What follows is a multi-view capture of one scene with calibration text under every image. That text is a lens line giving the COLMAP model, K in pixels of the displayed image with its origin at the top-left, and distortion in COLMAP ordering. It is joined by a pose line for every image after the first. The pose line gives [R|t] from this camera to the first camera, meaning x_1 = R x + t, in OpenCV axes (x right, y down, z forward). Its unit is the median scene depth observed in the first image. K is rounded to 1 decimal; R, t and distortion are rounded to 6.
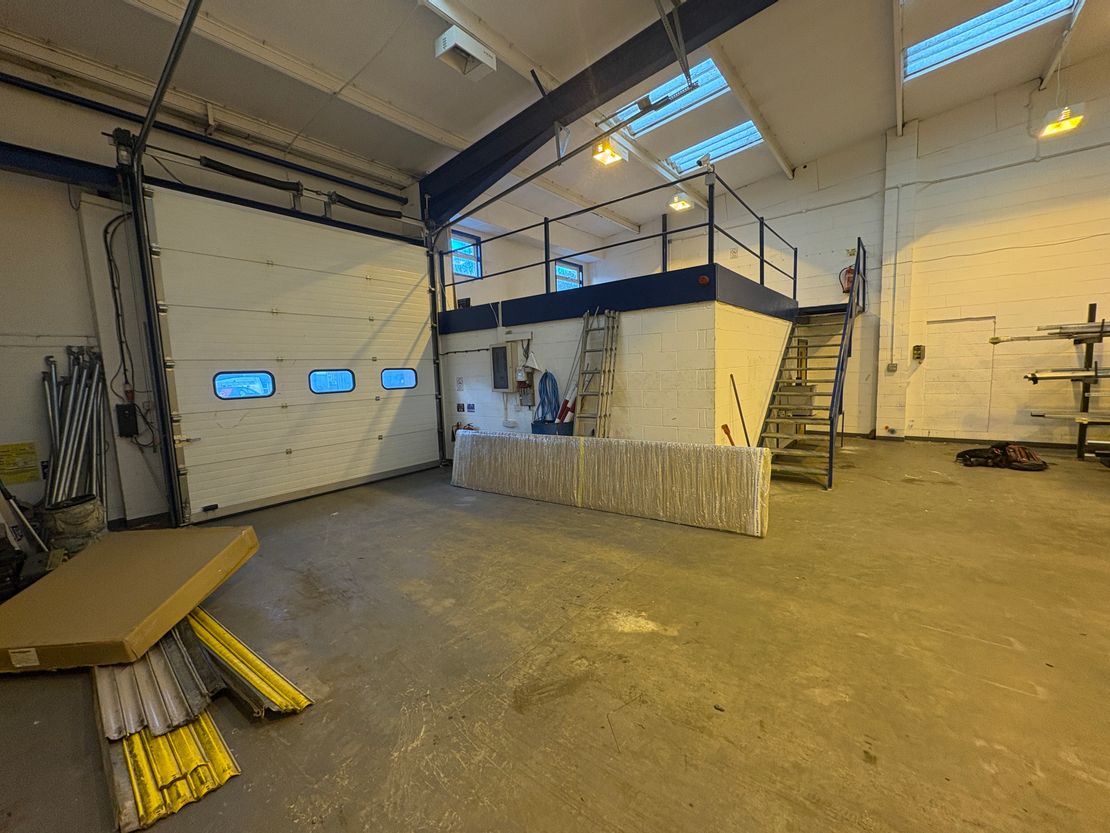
lens RADIAL K [[442.3, 0, 553.2], [0, 442.3, 415.9], [0, 0, 1]] dist [-0.000555, -0.000142]
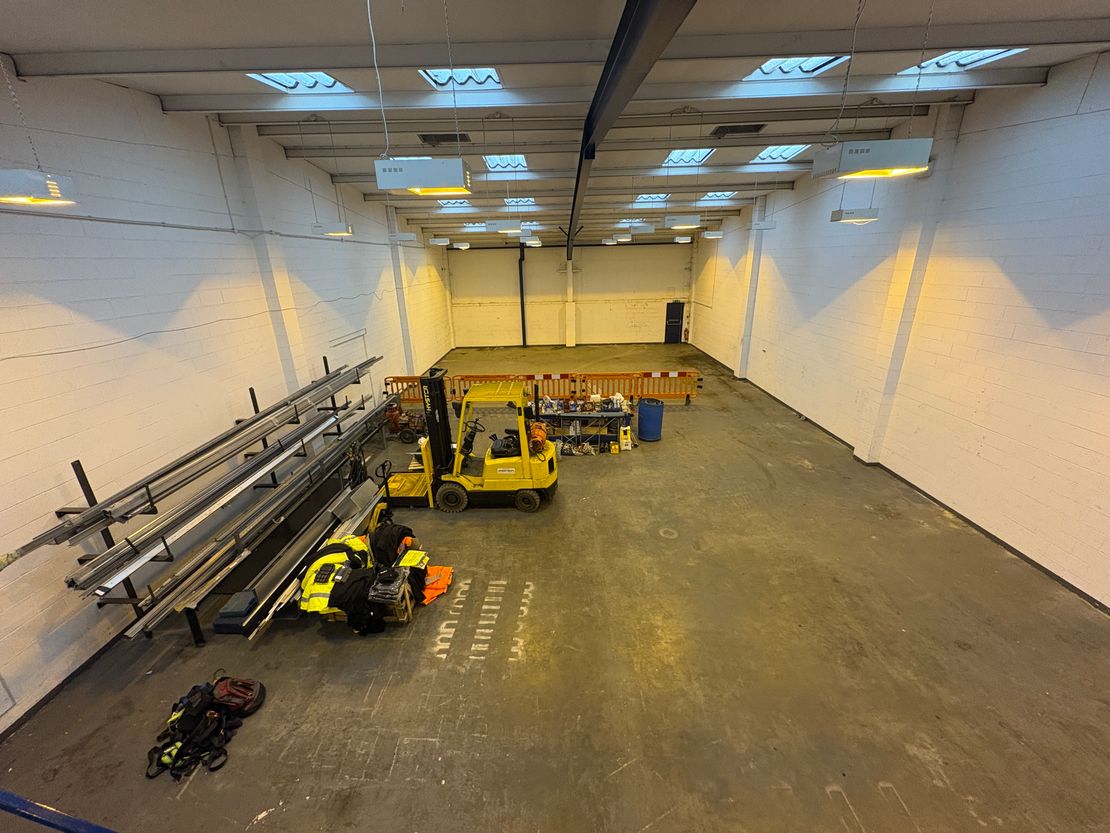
lens RADIAL K [[442.3, 0, 553.2], [0, 442.3, 415.9], [0, 0, 1]] dist [-0.000555, -0.000142]
pose [[-0.614316, -0.211313, 0.760238, 0.291378], [0.130722, 0.922905, 0.362158, -0.479914], [-0.778157, 0.321859, -0.539332, 0.800212]]
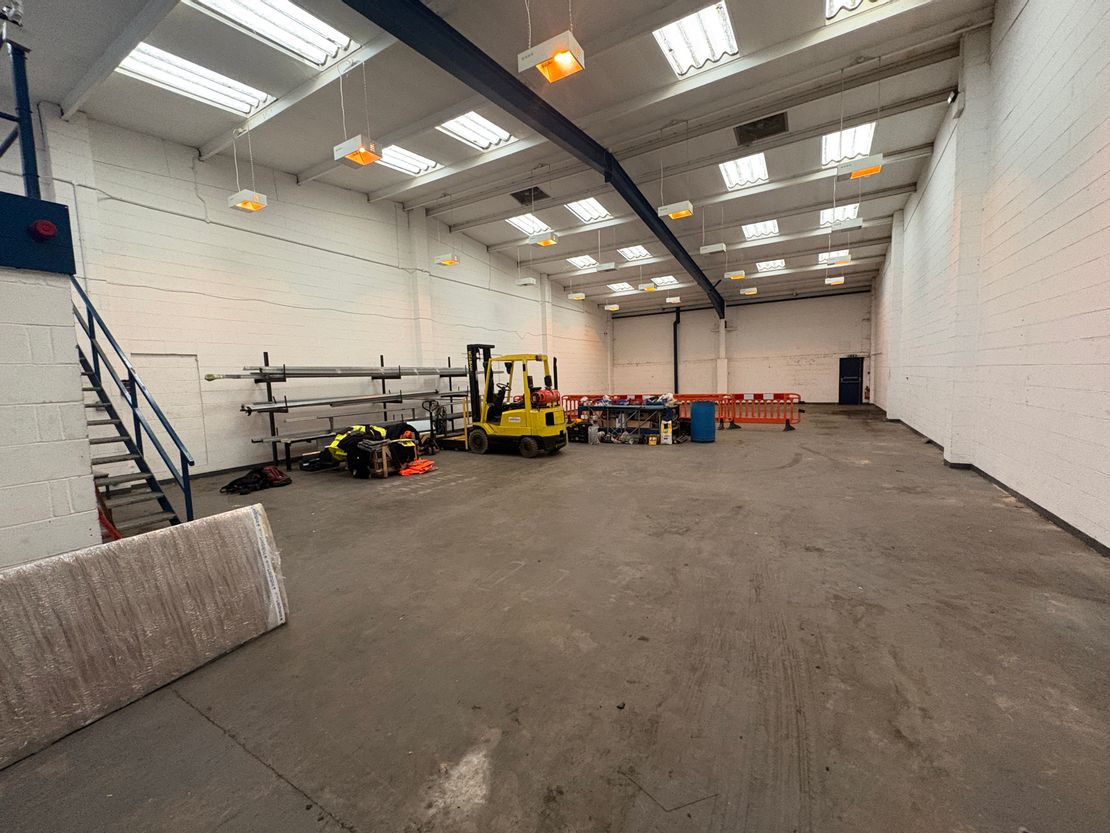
lens RADIAL K [[442.3, 0, 553.2], [0, 442.3, 415.9], [0, 0, 1]] dist [-0.000555, -0.000142]
pose [[-0.137137, -0.041860, 0.989667, -0.189698], [0.144028, 0.987646, 0.061733, -0.028787], [-0.980025, 0.151005, -0.129414, 0.381995]]
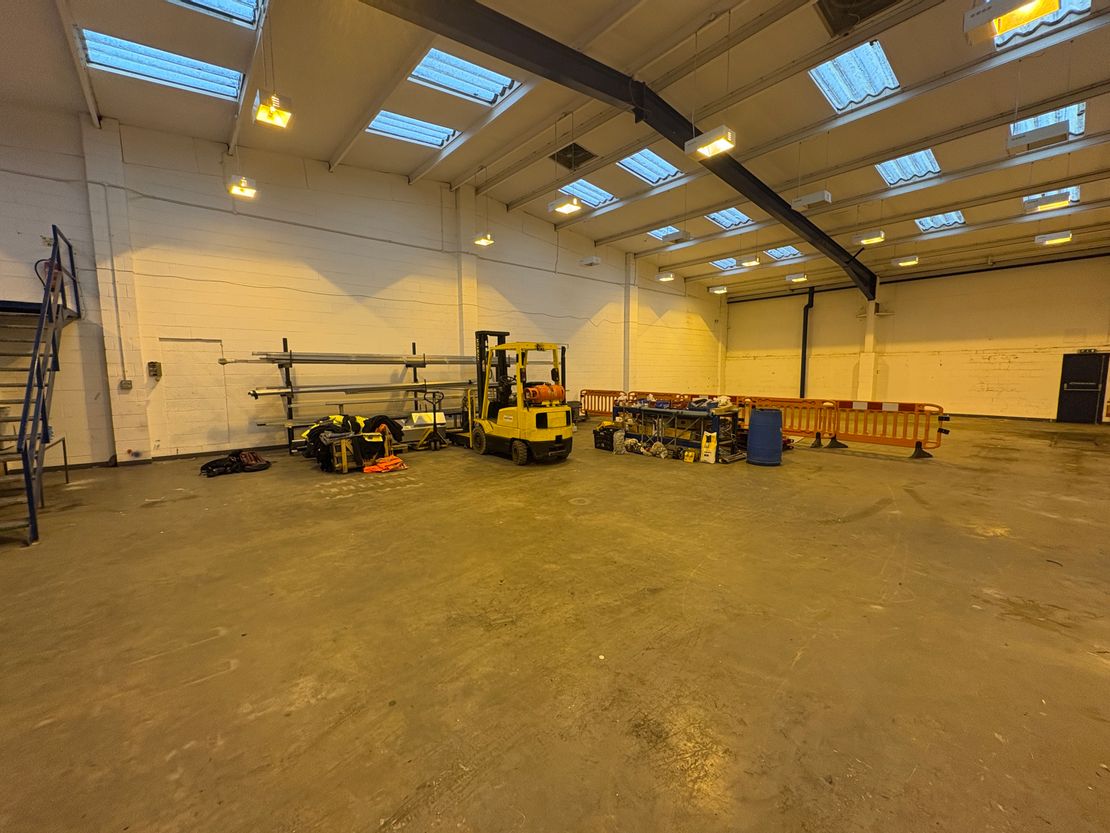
lens RADIAL K [[442.3, 0, 553.2], [0, 442.3, 415.9], [0, 0, 1]] dist [-0.000555, -0.000142]
pose [[0.191184, -0.060913, 0.979662, 0.056138], [0.101512, 0.993948, 0.041991, 0.006006], [-0.976291, 0.091419, 0.196210, -0.032407]]
